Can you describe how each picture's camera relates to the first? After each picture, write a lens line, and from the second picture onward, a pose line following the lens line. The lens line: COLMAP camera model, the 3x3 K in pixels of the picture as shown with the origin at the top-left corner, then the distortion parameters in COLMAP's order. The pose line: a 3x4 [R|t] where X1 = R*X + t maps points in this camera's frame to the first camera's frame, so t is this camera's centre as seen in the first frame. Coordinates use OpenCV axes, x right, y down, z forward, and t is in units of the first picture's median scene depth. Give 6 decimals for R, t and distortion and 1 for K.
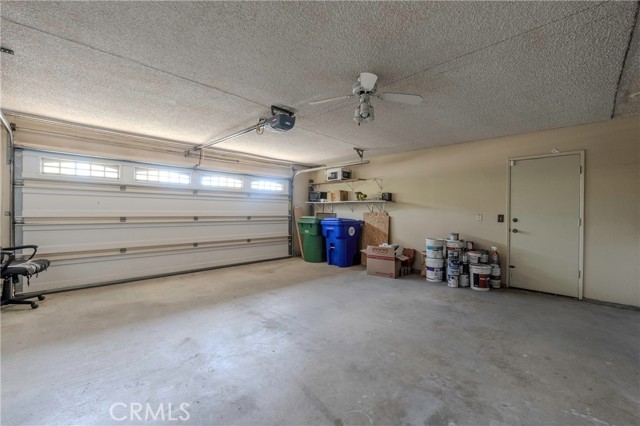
lens RADIAL K [[268.1, 0, 318.5], [0, 268.1, 212.6], [0, 0, 1]] dist [-0.002688, 0.000483]
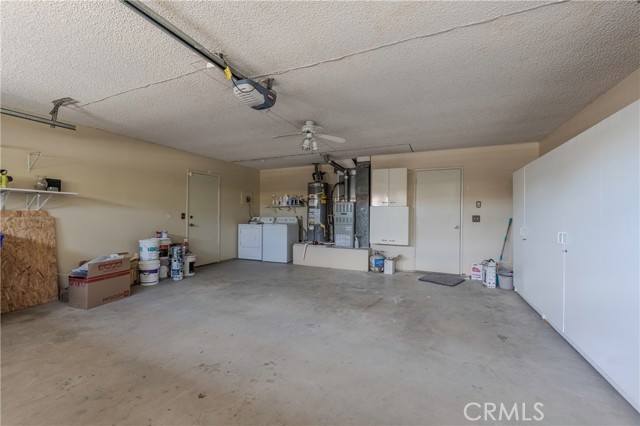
lens RADIAL K [[268.1, 0, 318.5], [0, 268.1, 212.6], [0, 0, 1]] dist [-0.002688, 0.000483]
pose [[-0.354525, -0.002672, 0.935043, -0.717505], [-0.001547, 0.999996, 0.002271, 0.001602], [-0.935045, -0.000641, -0.354527, 0.865908]]
